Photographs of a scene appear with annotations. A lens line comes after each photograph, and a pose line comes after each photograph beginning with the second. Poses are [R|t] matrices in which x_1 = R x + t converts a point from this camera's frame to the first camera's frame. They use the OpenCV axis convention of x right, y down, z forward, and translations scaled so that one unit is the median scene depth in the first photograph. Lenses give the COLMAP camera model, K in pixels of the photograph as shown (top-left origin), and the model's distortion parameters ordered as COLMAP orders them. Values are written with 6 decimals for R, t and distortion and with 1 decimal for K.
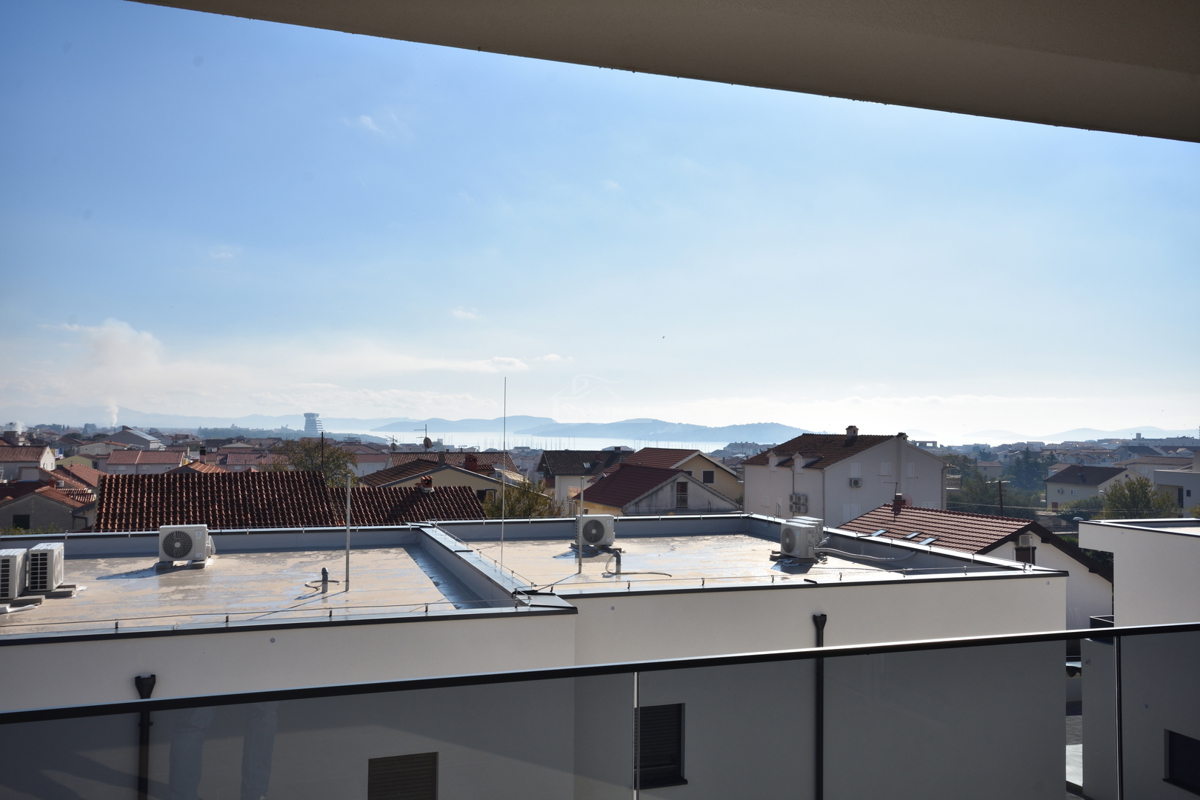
lens RADIAL K [[985.0, 0, 604.5], [0, 985.0, 413.2], [0, 0, 1]] dist [0.009503, 0.015692]
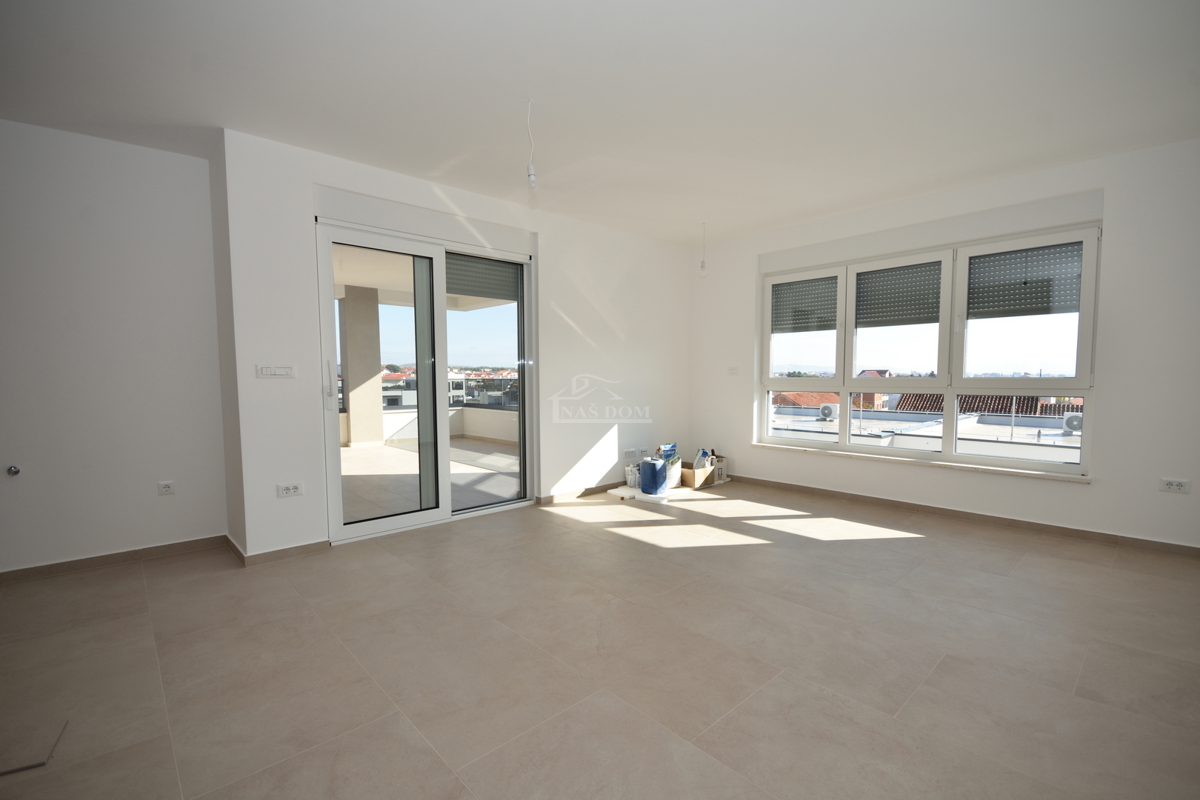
lens RADIAL K [[526.9, 0, 603.3], [0, 526.9, 412.4], [0, 0, 1]] dist [0.000126, -0.000900]
pose [[0.410568, 0.054206, -0.910217, 0.115486], [0.022776, 0.997310, 0.069666, 0.007054], [0.911546, -0.049333, 0.408229, -0.007531]]
